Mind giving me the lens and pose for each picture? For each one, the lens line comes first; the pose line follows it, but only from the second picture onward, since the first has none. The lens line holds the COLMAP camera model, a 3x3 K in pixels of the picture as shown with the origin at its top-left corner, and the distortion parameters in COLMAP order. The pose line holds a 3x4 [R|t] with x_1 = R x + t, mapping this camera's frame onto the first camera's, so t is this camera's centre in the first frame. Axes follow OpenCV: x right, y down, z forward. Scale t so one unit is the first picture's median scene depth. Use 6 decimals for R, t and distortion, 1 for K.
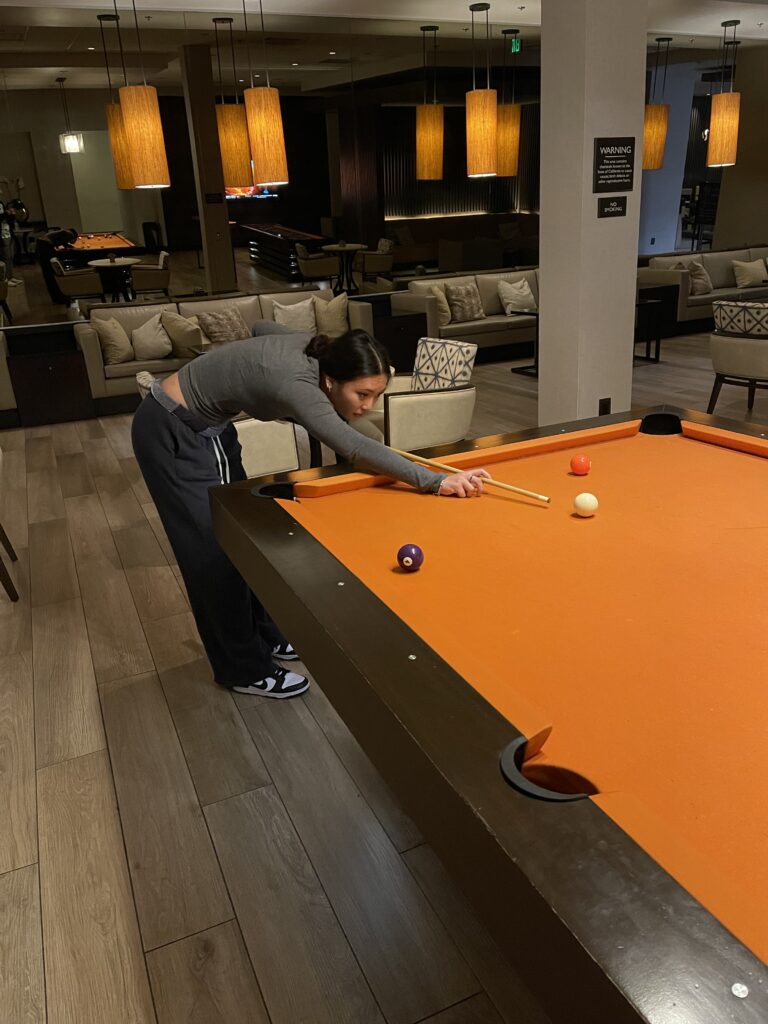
lens RADIAL K [[764.0, 0, 384.0], [0, 764.0, 512.0], [0, 0, 1]] dist [0.040010, -0.000357]
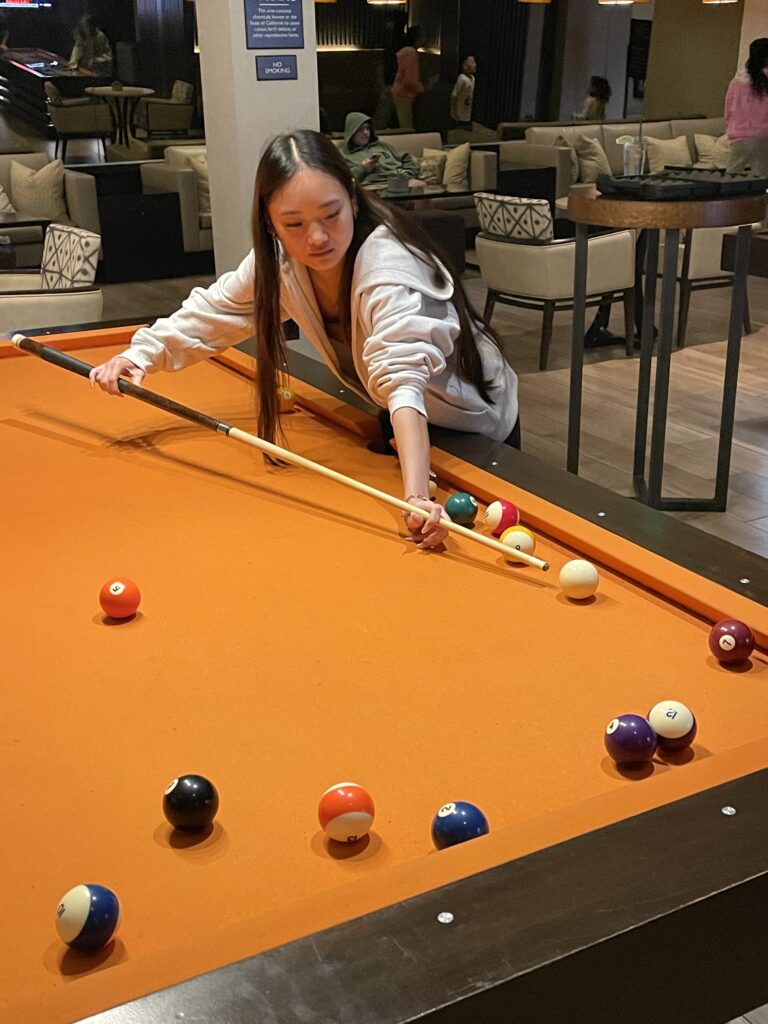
lens RADIAL K [[1184.0, 0, 384.0], [0, 1184.0, 512.0], [0, 0, 1]] dist [0.068594, -0.052916]
pose [[0.996910, 0.014167, 0.077270, 0.259577], [-0.014785, 0.999863, 0.007430, 0.040883], [-0.077154, -0.008549, 0.996983, -0.192699]]
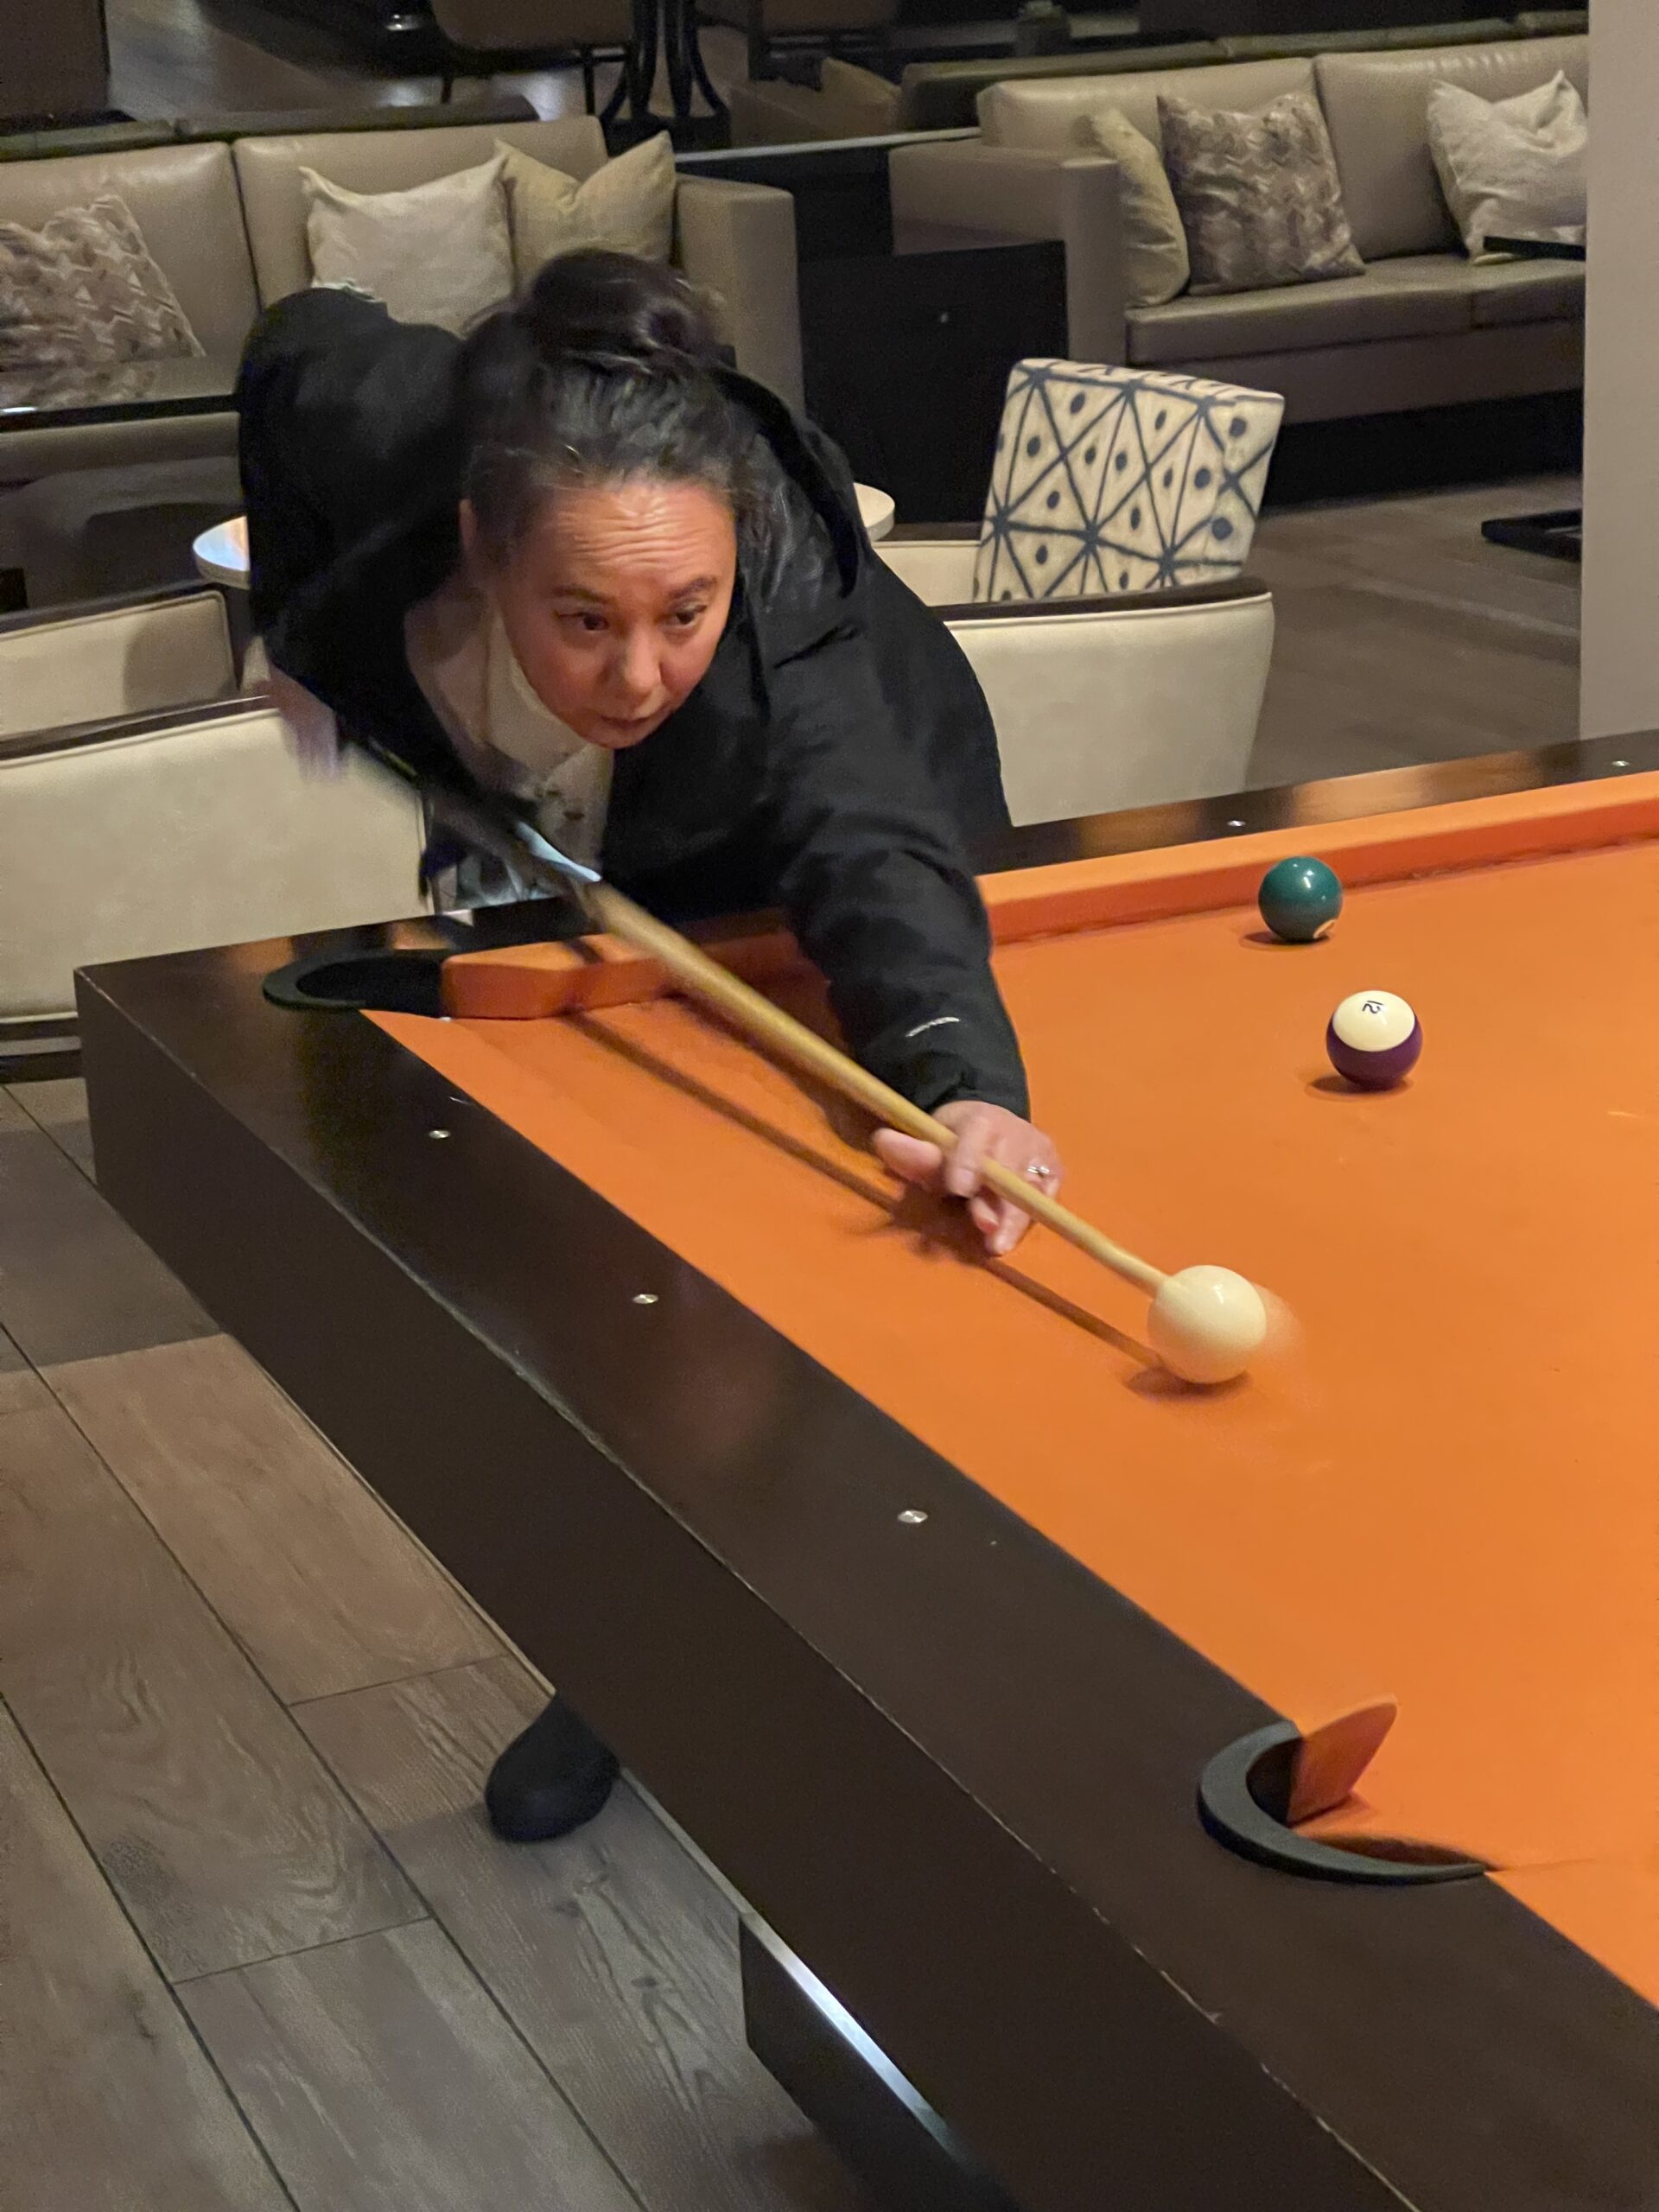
lens RADIAL K [[4093.1, 0, 829.5], [0, 4093.1, 1106.0], [0, 0, 1]] dist [0.116155, 0.246088]
pose [[0.999871, 0.015463, -0.004450, 0.002897], [-0.015652, 0.998815, -0.046091, 0.028119], [0.003732, 0.046154, 0.998927, -0.111642]]
